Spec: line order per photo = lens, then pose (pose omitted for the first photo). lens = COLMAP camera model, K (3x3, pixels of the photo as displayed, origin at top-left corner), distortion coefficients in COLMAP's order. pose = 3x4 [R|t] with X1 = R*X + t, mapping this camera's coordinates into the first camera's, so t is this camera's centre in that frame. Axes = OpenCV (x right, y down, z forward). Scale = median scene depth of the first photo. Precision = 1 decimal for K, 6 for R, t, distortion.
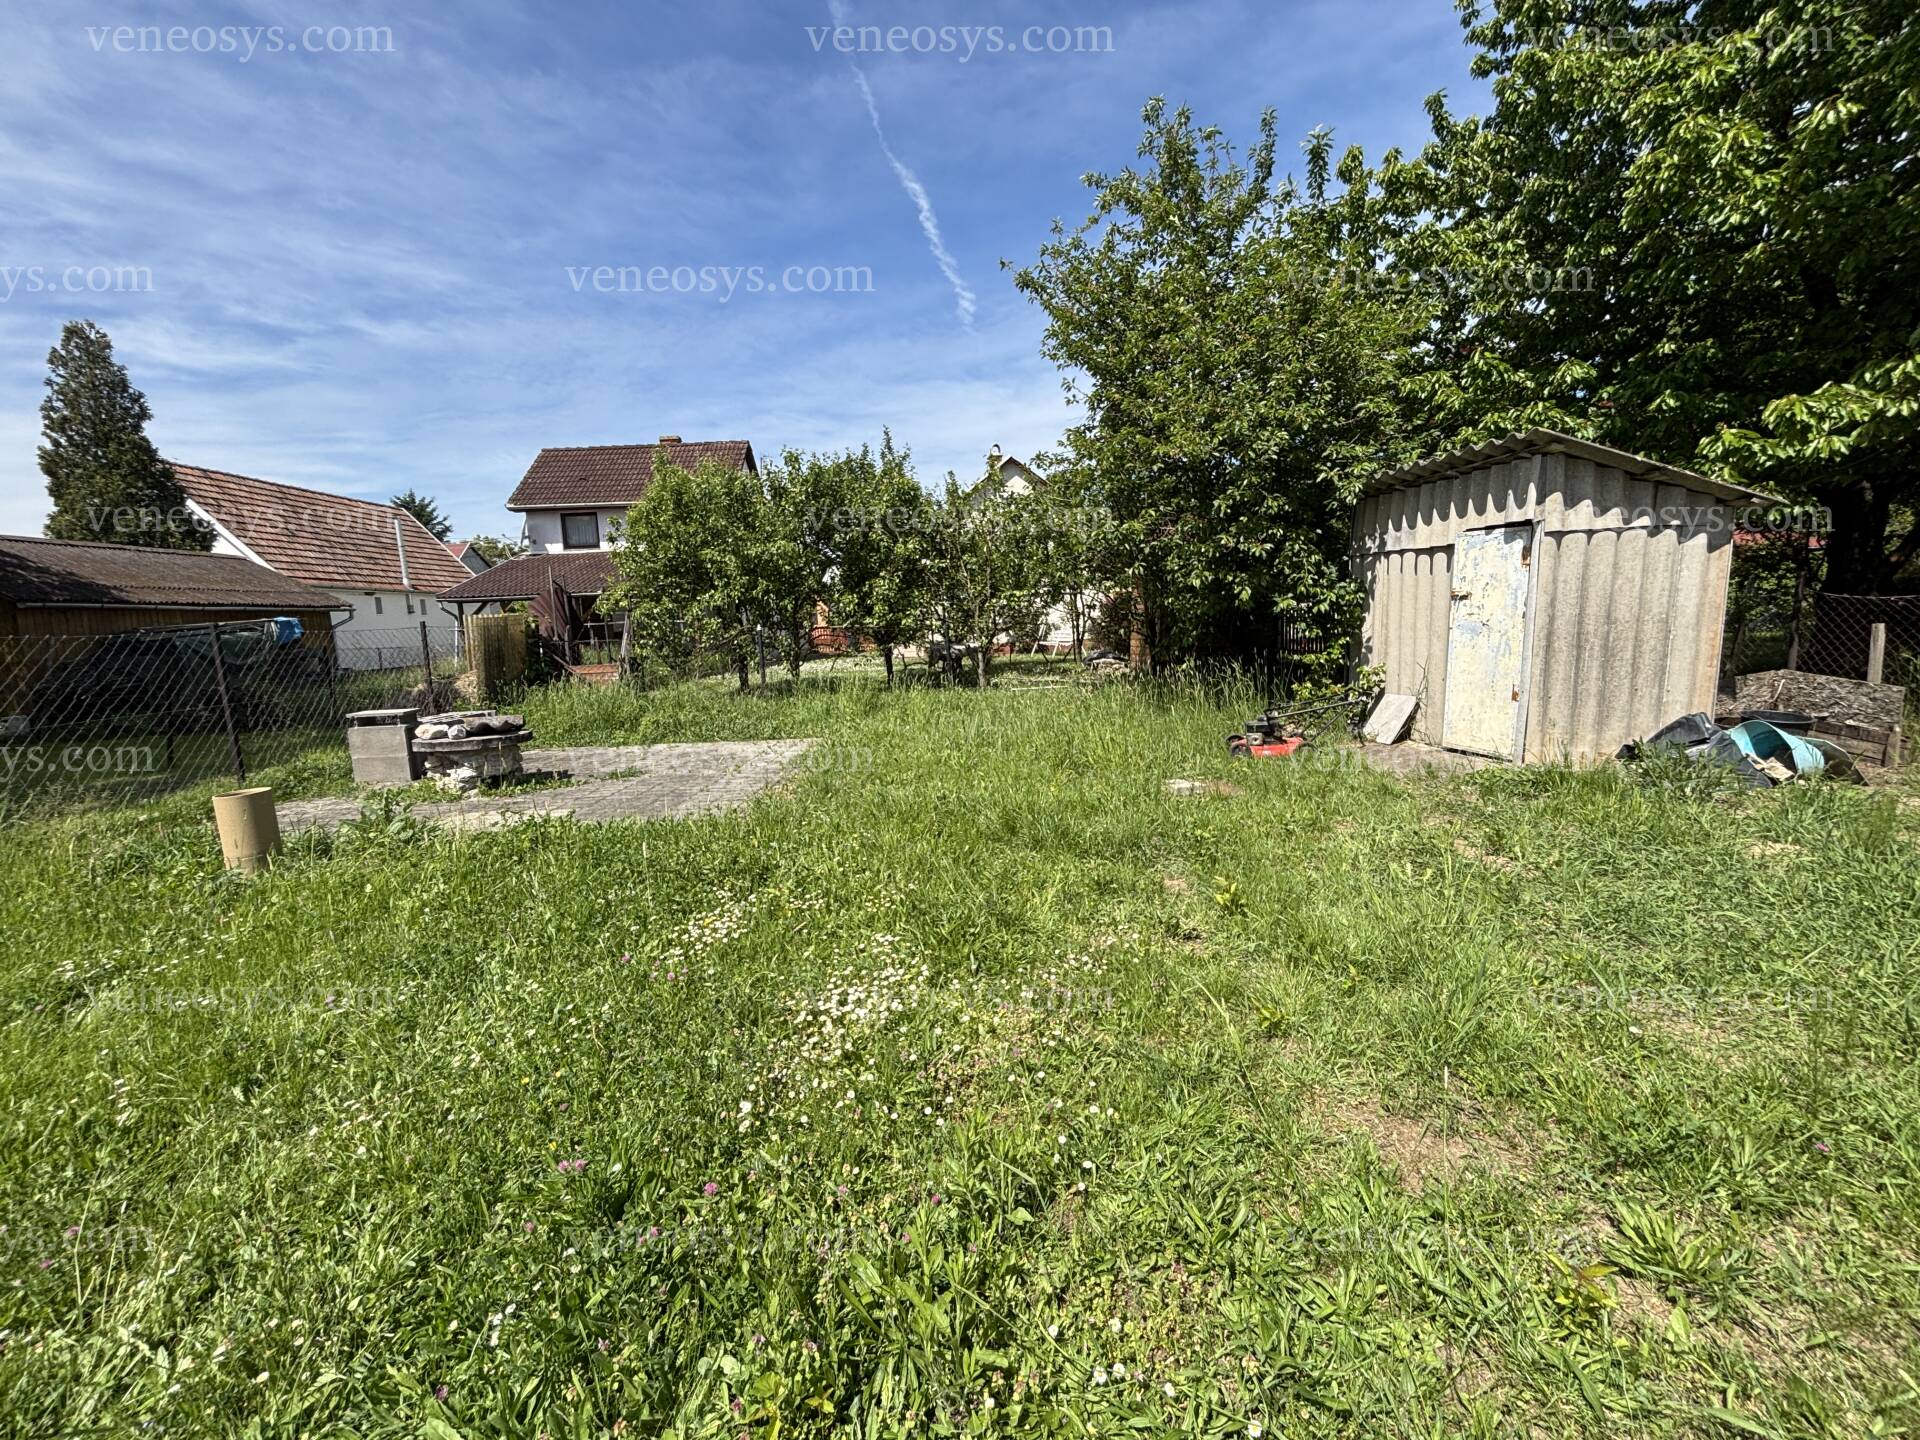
lens RADIAL K [[773.0, 0, 967.8], [0, 773.0, 717.5], [0, 0, 1]] dist [0.001084, -0.000557]
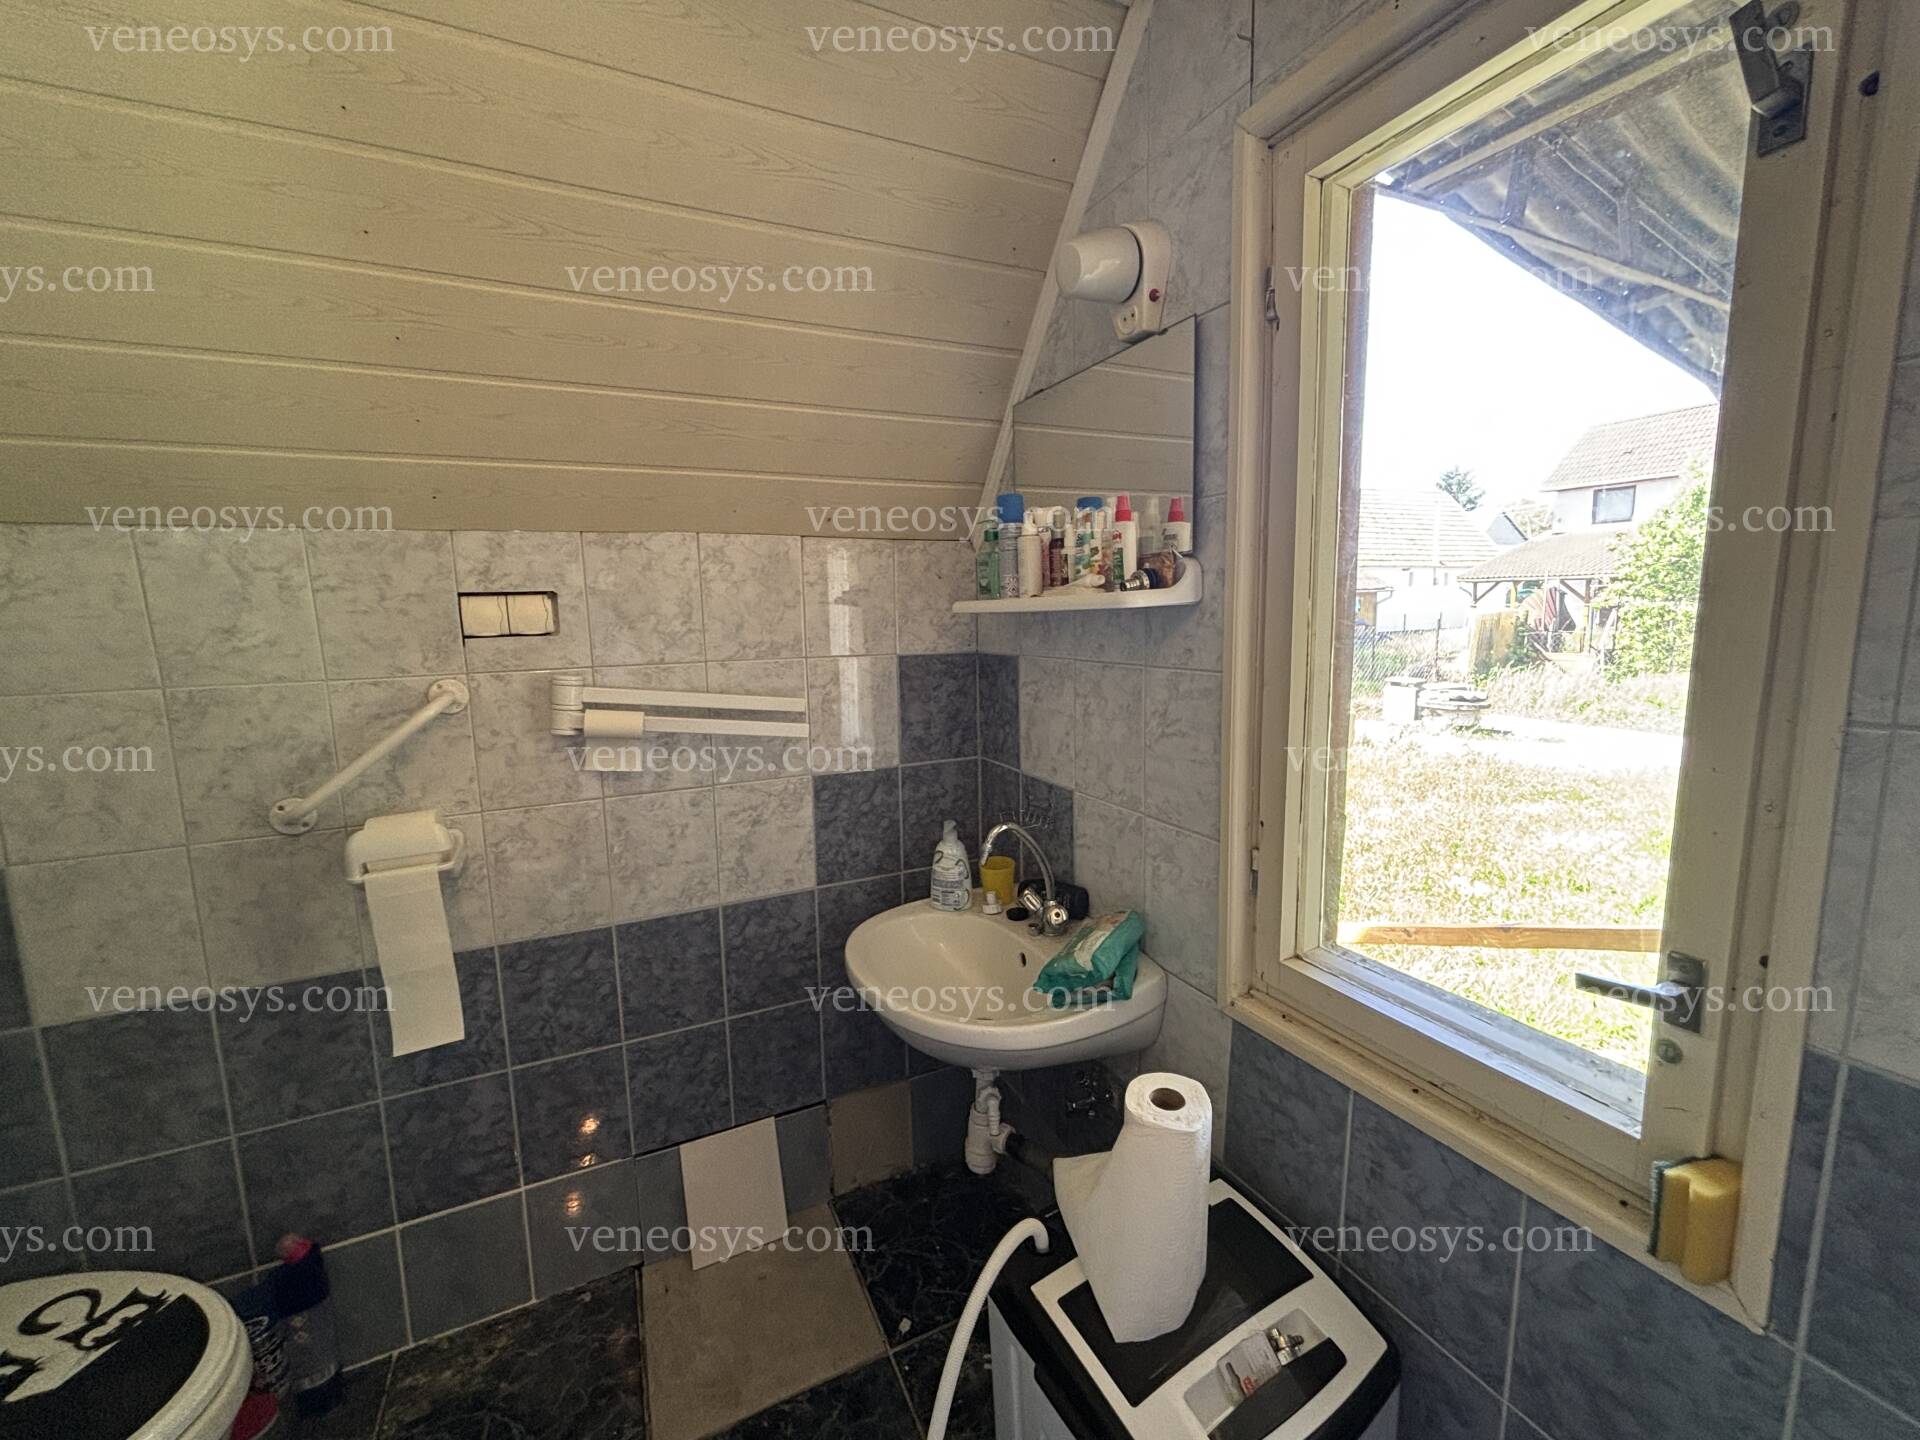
lens RADIAL K [[773.0, 0, 967.8], [0, 773.0, 717.5], [0, 0, 1]] dist [0.001084, -0.000557]
pose [[0.402536, 0.157225, -0.901801, 0.302235], [-0.107945, 0.986419, 0.123794, -0.023428], [0.909018, 0.047514, 0.414041, -0.431909]]
